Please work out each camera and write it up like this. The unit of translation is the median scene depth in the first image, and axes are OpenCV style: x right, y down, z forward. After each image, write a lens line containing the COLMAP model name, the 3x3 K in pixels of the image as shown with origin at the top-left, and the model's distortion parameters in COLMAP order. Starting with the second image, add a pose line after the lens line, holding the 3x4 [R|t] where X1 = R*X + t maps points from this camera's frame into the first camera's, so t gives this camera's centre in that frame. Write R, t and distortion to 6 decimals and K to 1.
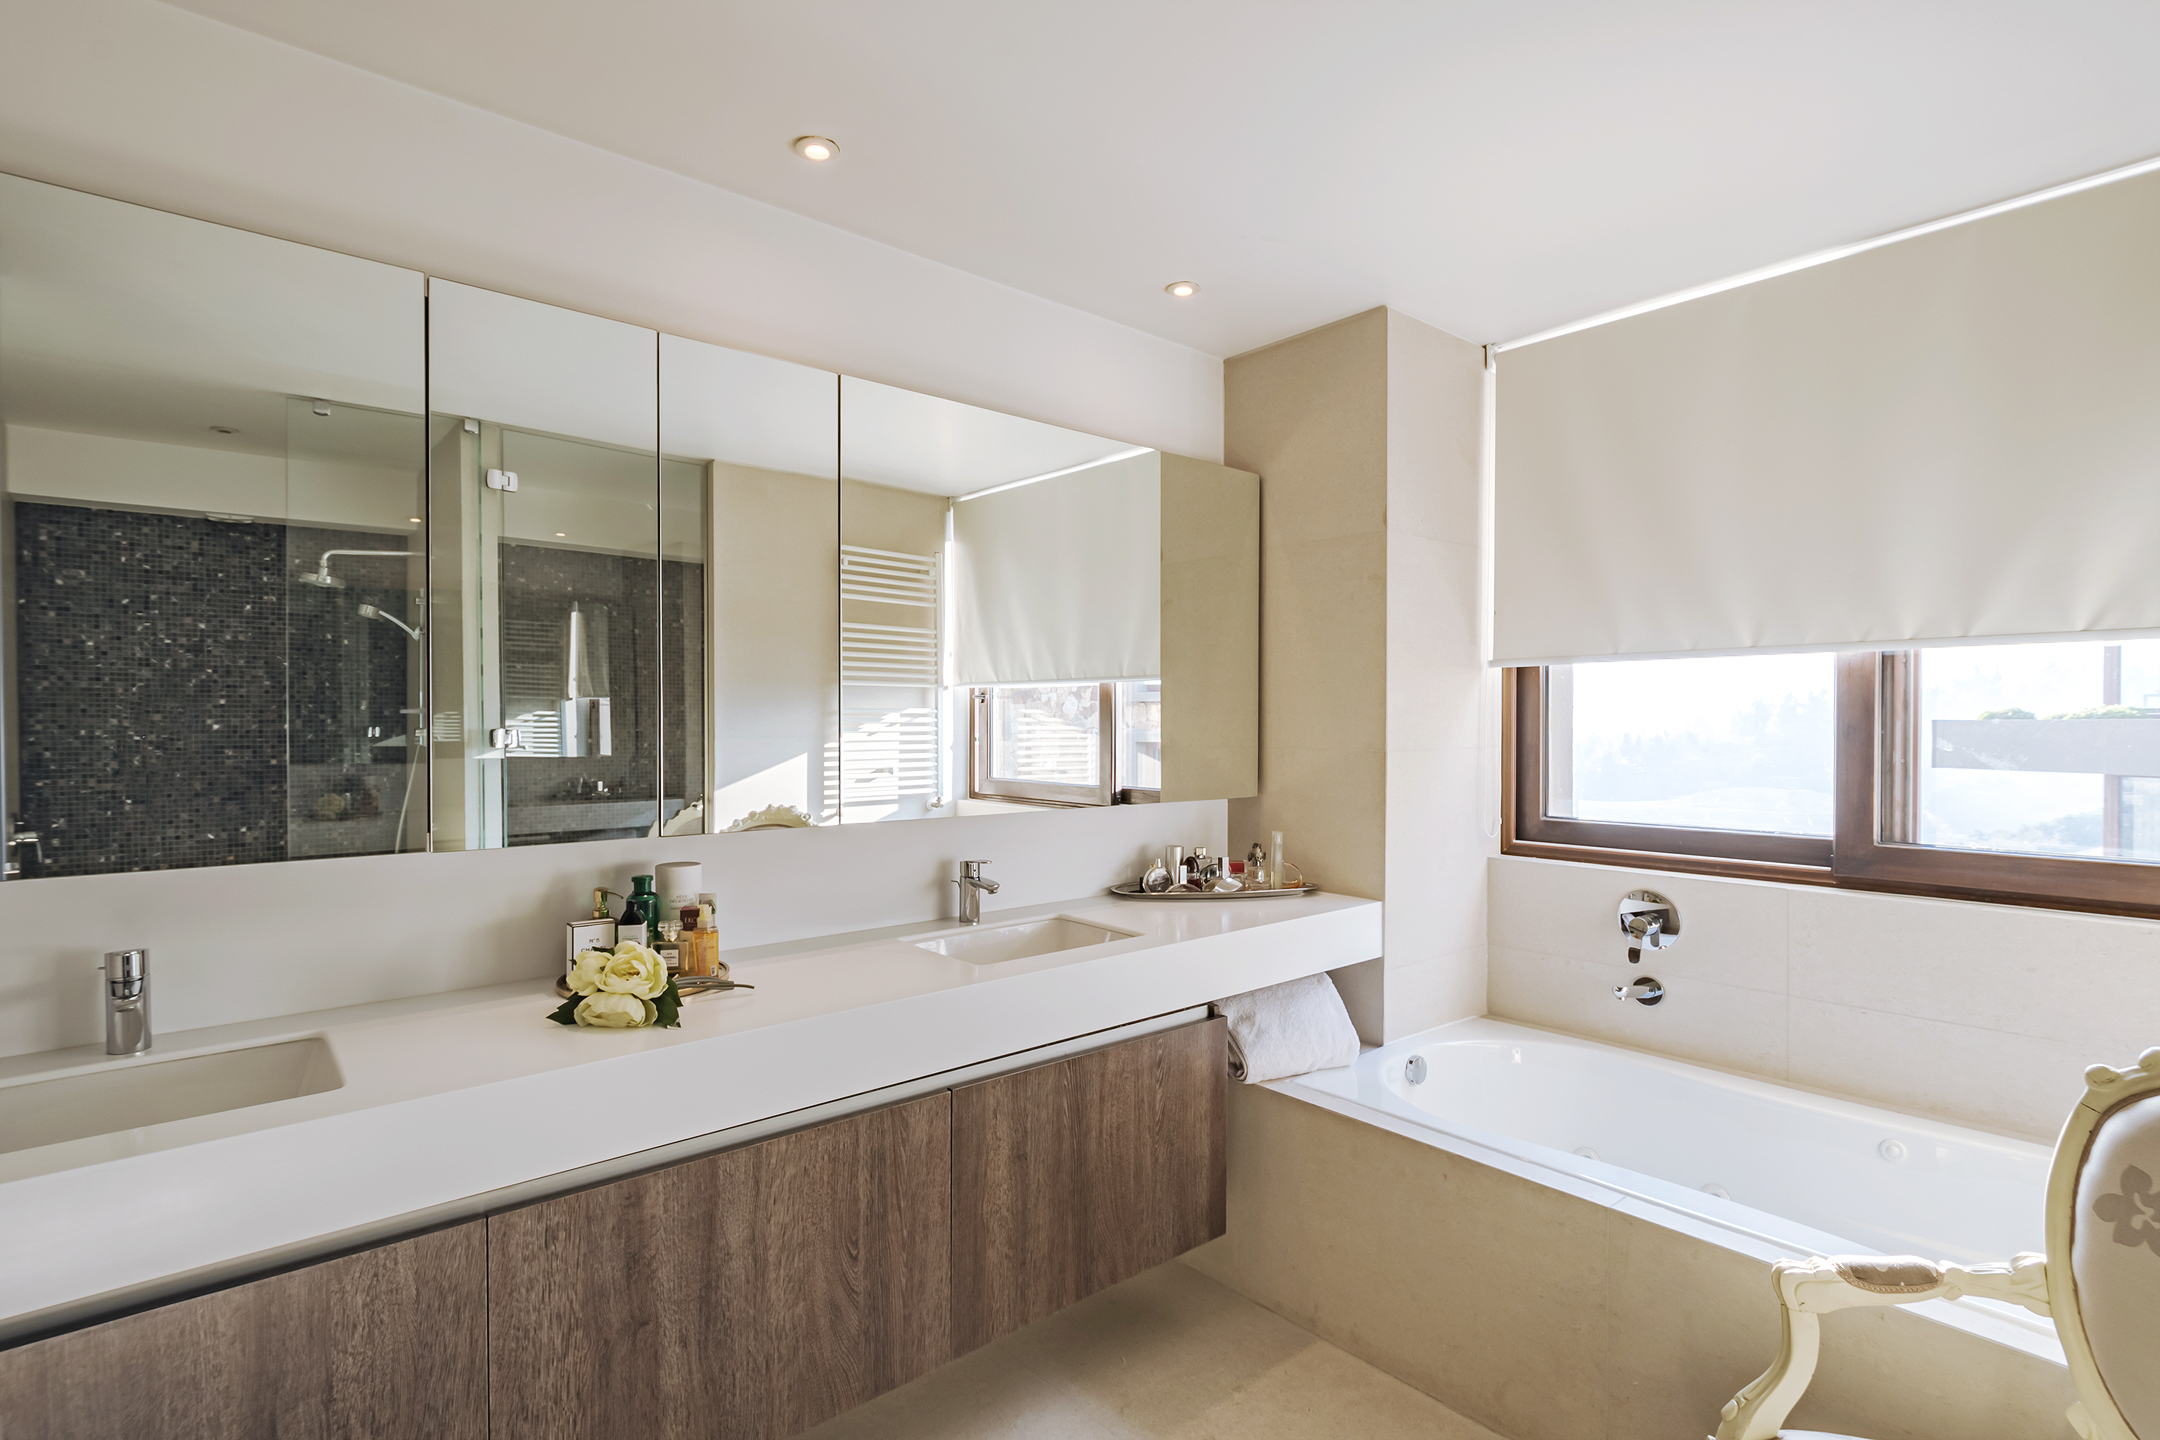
lens RADIAL K [[1153.1, 0, 1080.0], [0, 1153.1, 720.0], [0, 0, 1]] dist [0.003229, -0.007357]
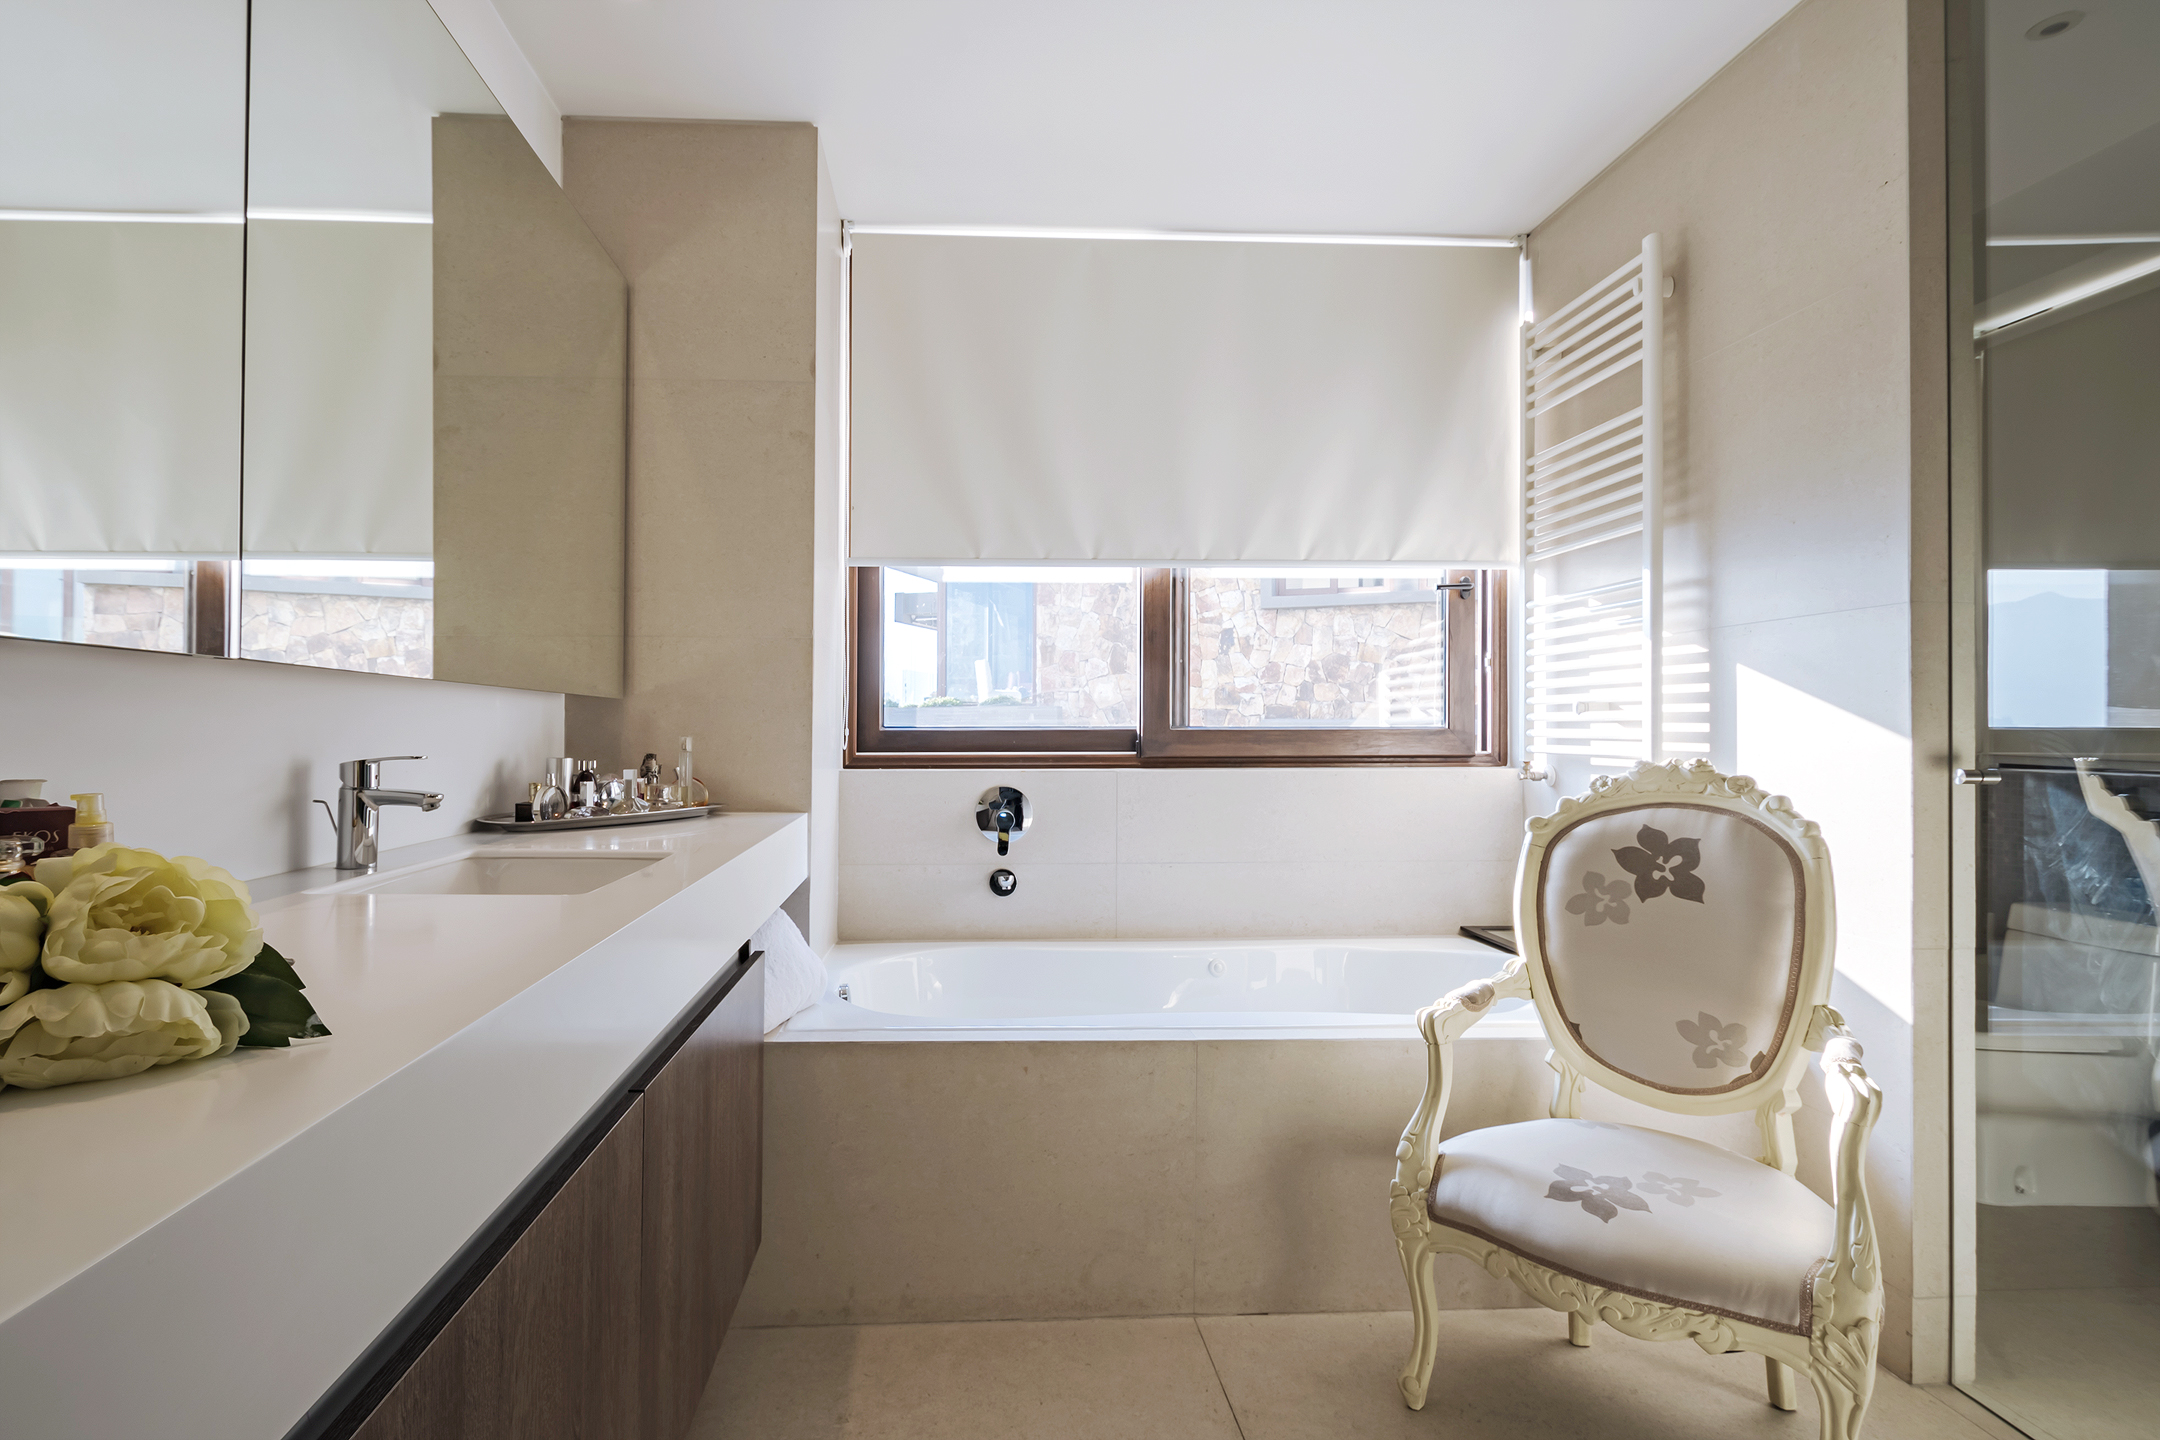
lens RADIAL K [[1153.1, 0, 1080.0], [0, 1153.1, 720.0], [0, 0, 1]] dist [0.003229, -0.007357]
pose [[0.567316, 0.005151, 0.823484, -0.364815], [0.011524, 0.999833, -0.014194, 0.113913], [-0.823420, 0.017542, 0.567161, 0.381217]]
